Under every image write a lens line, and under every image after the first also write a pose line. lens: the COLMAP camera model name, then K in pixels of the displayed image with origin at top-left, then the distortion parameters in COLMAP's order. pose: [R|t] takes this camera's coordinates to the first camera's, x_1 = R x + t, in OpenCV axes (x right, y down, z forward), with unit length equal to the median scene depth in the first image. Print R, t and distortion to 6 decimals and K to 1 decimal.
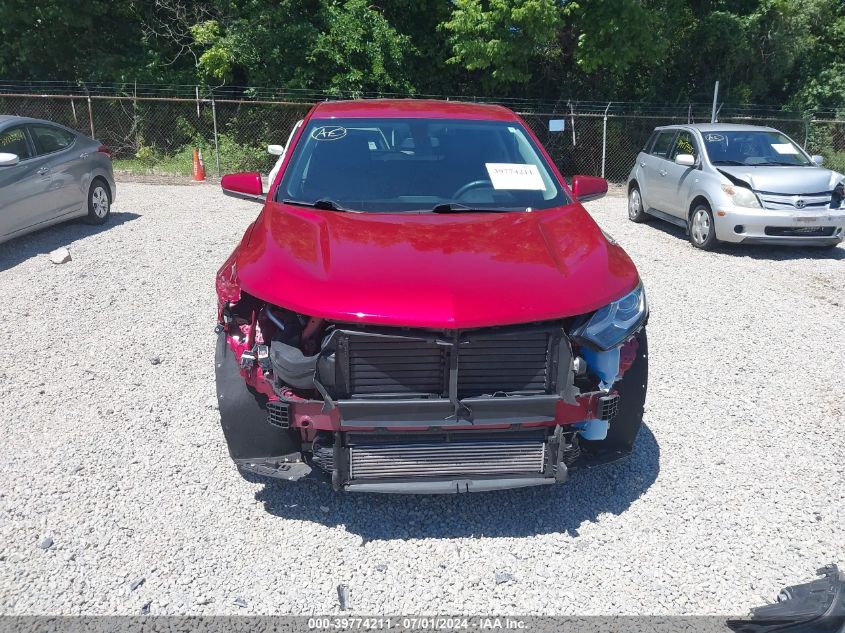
lens RADIAL K [[669.0, 0, 422.5], [0, 669.0, 316.5], [0, 0, 1]] dist [0.049426, -0.083664]
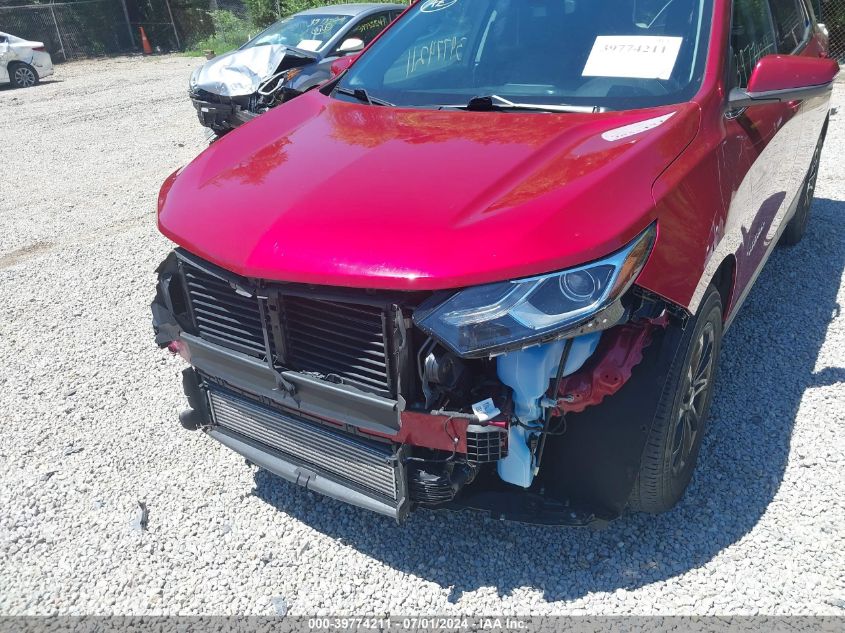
lens RADIAL K [[669.0, 0, 422.5], [0, 669.0, 316.5], [0, 0, 1]] dist [0.049426, -0.083664]
pose [[0.771139, 0.216511, -0.598721, 0.581421], [-0.117835, 0.972689, 0.199978, -0.098353], [0.625667, -0.083661, 0.775591, 0.488421]]
